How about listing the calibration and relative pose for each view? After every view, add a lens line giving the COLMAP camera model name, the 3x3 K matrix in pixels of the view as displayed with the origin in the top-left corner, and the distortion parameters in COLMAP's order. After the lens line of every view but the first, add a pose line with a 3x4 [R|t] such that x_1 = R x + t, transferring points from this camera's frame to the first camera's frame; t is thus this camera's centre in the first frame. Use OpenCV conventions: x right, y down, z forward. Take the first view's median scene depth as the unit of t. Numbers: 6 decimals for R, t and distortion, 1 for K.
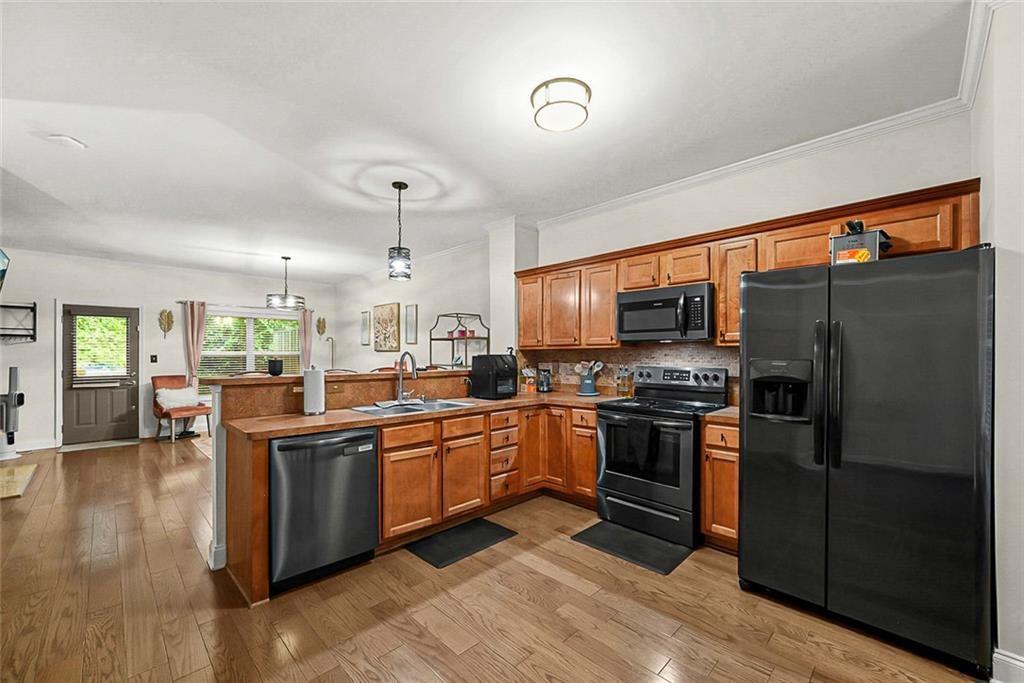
lens RADIAL K [[409.9, 0, 521.4], [0, 409.9, 354.7], [0, 0, 1]] dist [-0.002261, -0.000139]
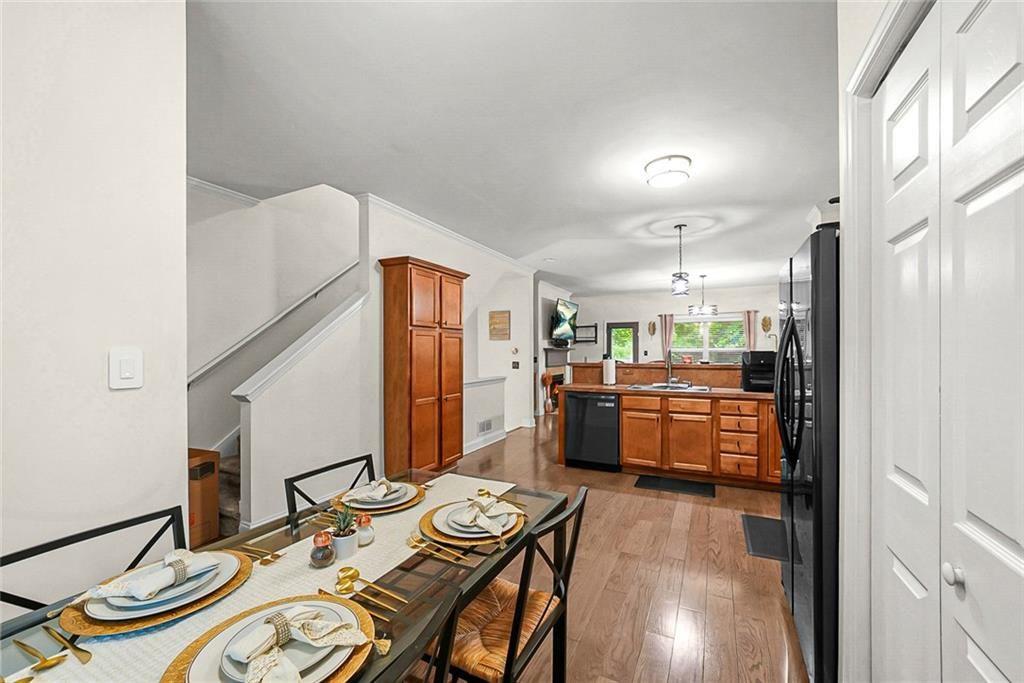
lens RADIAL K [[409.9, 0, 515.8], [0, 409.9, 349.1], [0, 0, 1]] dist [-0.002261, -0.000139]
pose [[0.319320, -0.003680, -0.947640, 0.864011], [0.001952, 0.999993, -0.003226, -0.003286], [0.947645, -0.000820, 0.319325, 0.048928]]
